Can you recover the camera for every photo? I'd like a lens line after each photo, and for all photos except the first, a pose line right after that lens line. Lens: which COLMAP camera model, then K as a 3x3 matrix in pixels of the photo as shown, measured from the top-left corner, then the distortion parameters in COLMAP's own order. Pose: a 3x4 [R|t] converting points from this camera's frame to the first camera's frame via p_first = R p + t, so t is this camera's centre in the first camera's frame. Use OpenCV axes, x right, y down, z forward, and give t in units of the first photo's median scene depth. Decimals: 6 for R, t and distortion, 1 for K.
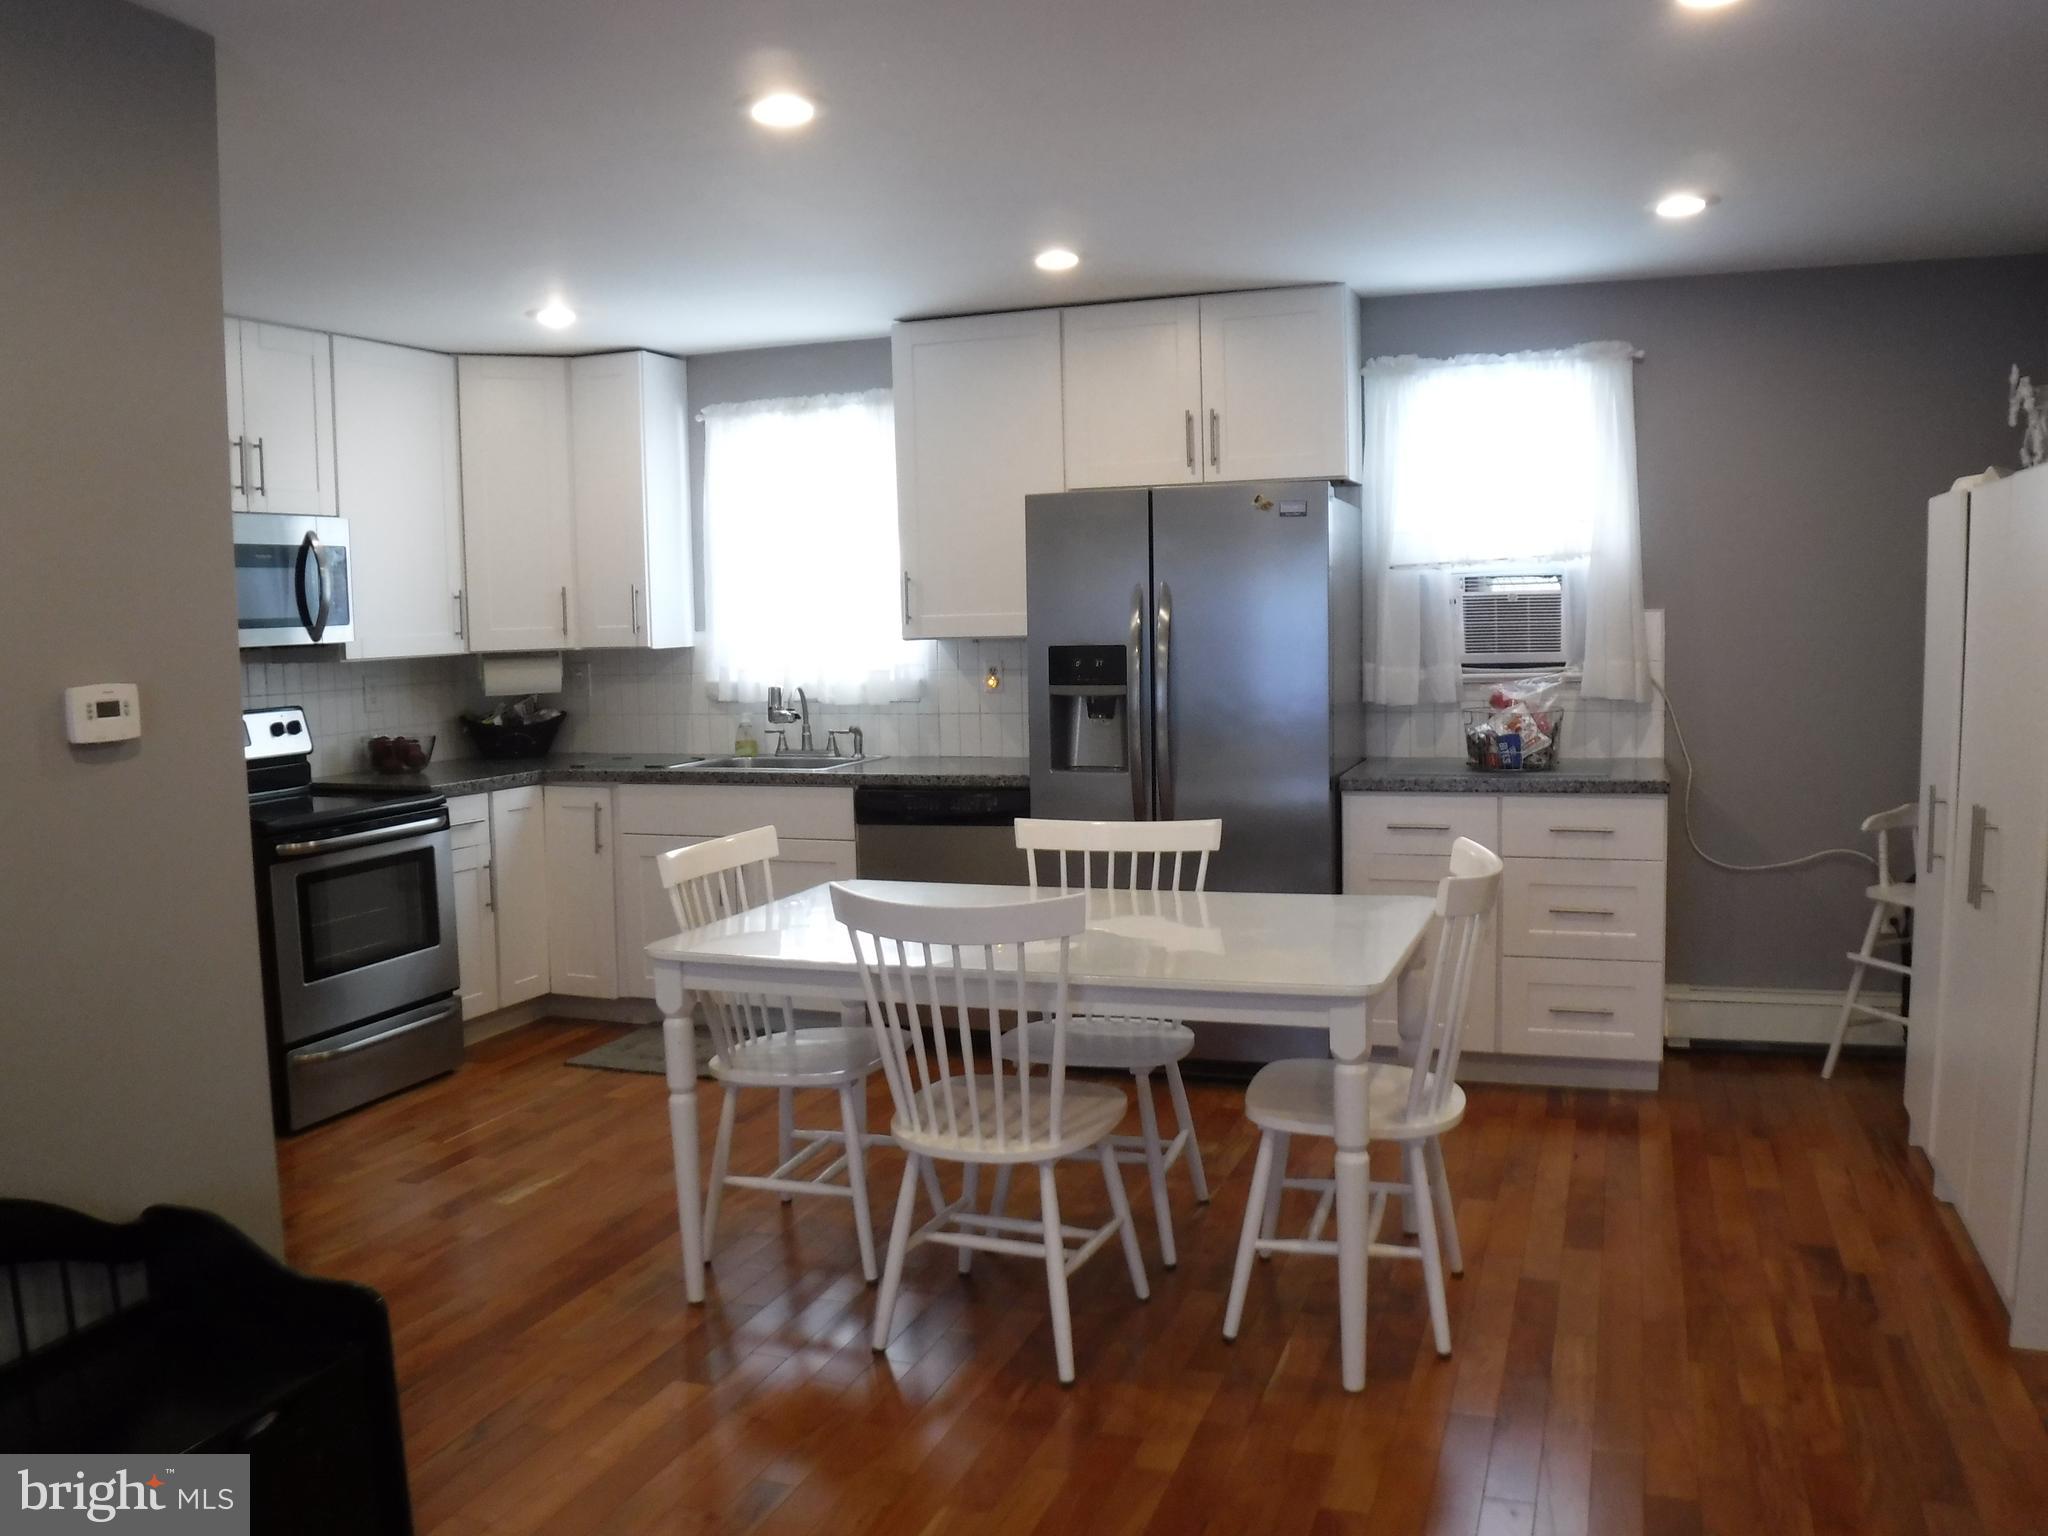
lens RADIAL K [[1685.5, 0, 1024.0], [0, 1685.5, 768.0], [0, 0, 1]] dist [-0.099070, 0.000282]
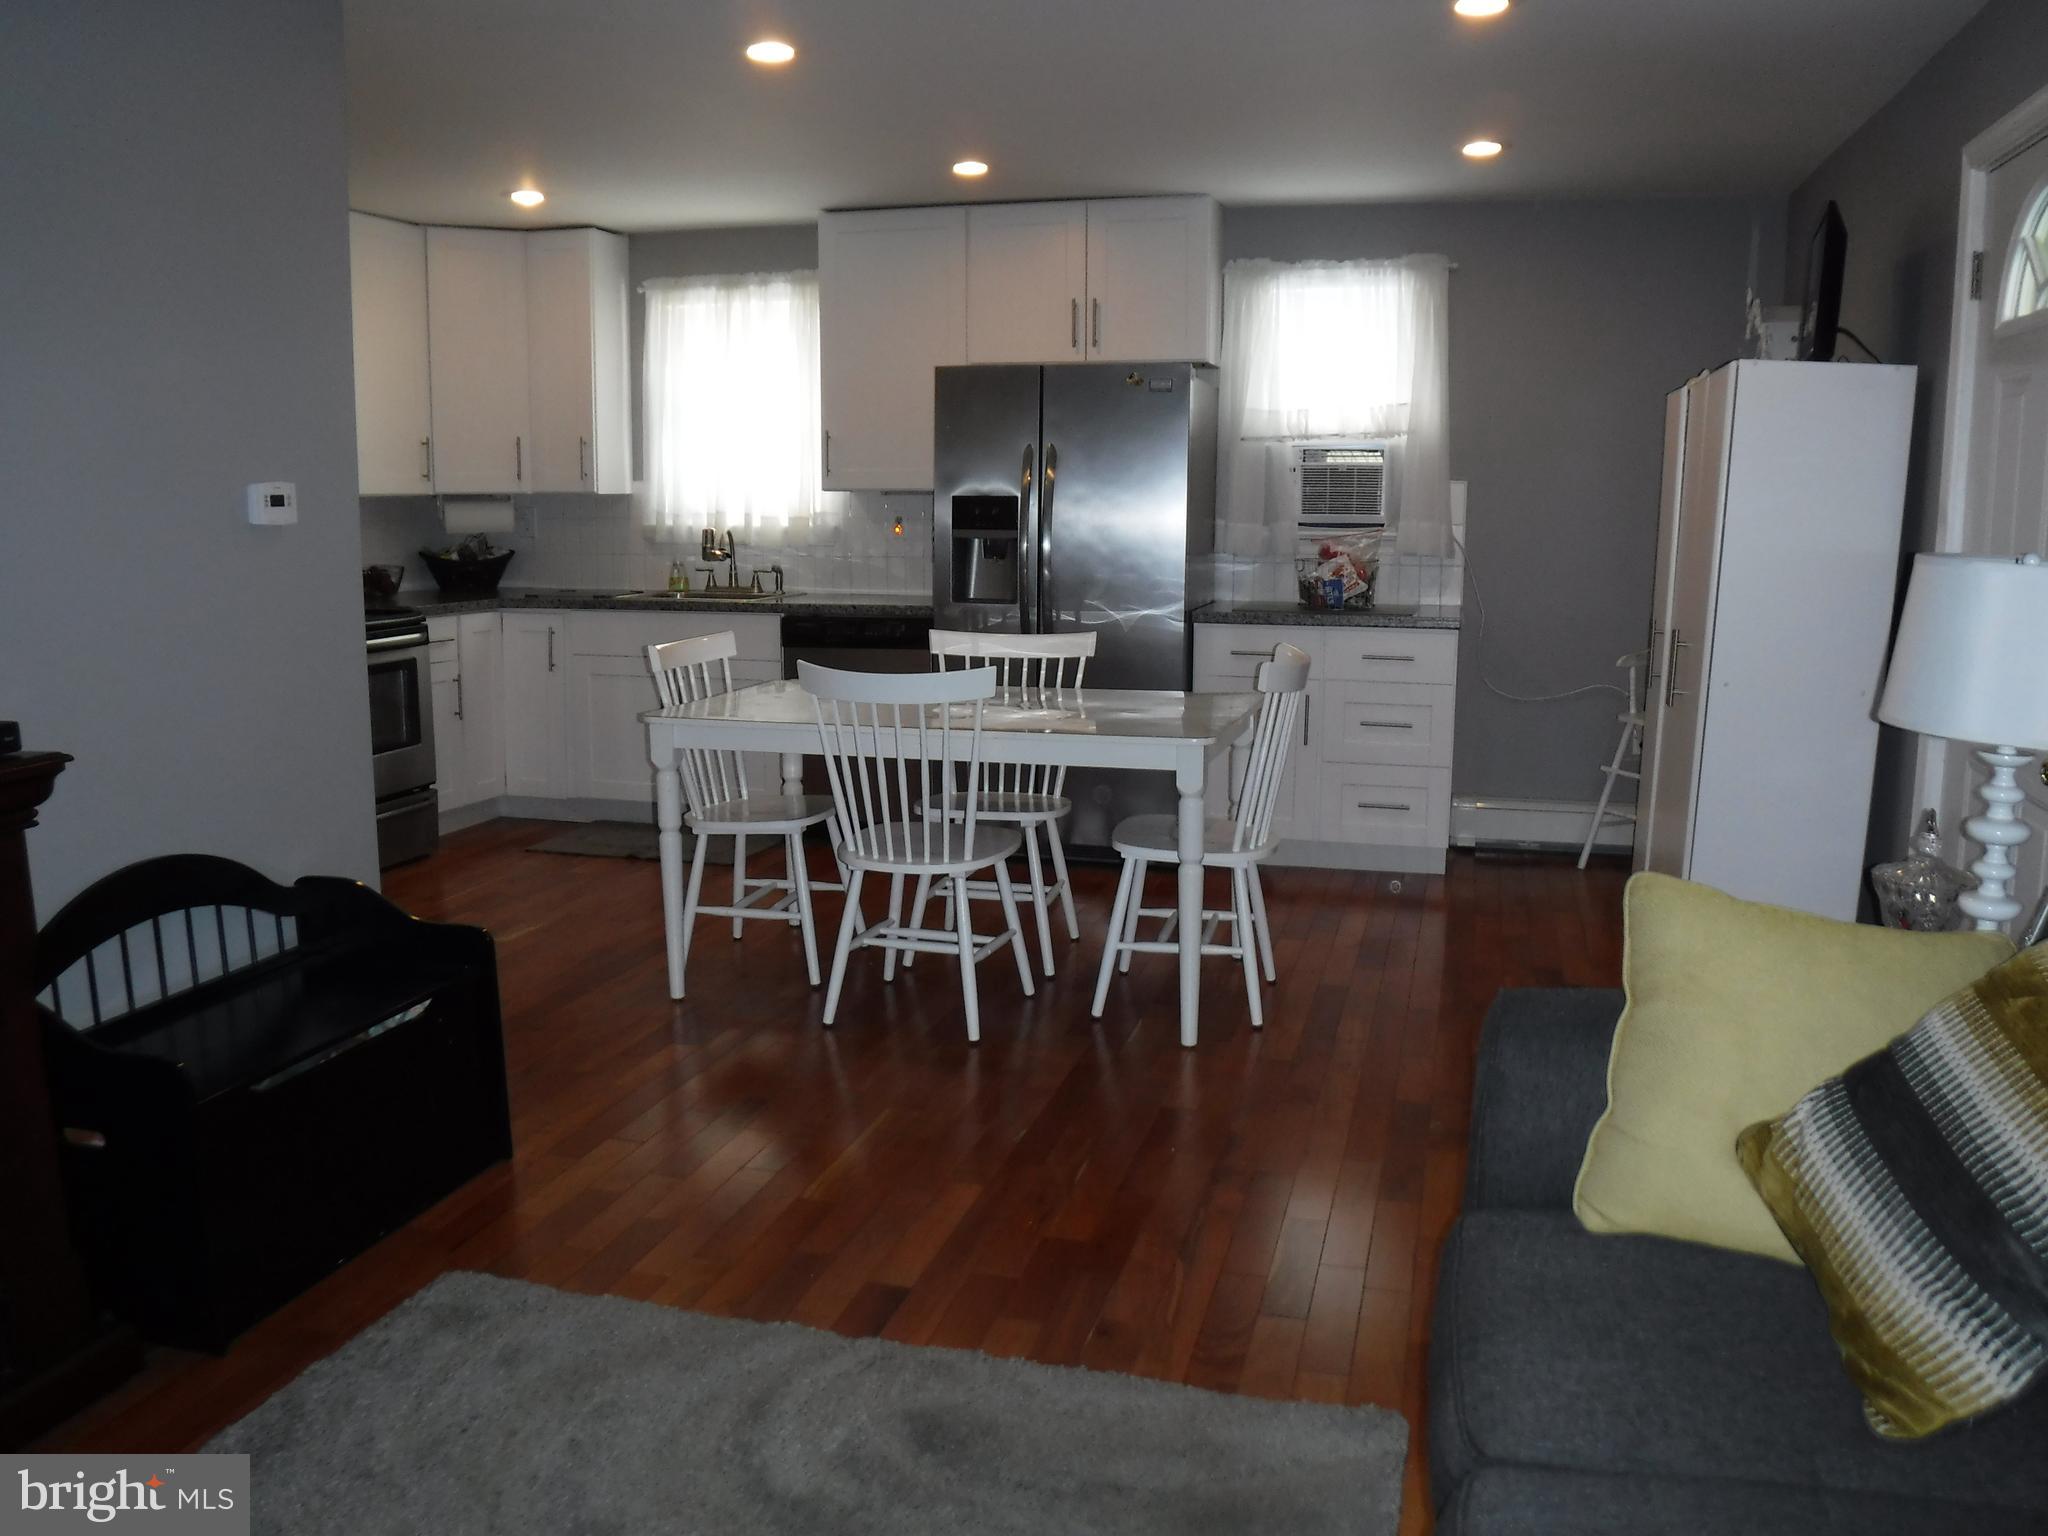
lens RADIAL K [[1662.2, 0, 1024.0], [0, 1662.2, 768.0], [0, 0, 1]] dist [-0.117031, -0.000124]
pose [[0.996557, 0.017083, 0.081134, -0.025836], [-0.022919, 0.997173, 0.071557, 0.033075], [-0.079682, -0.073171, 0.994131, -0.169670]]
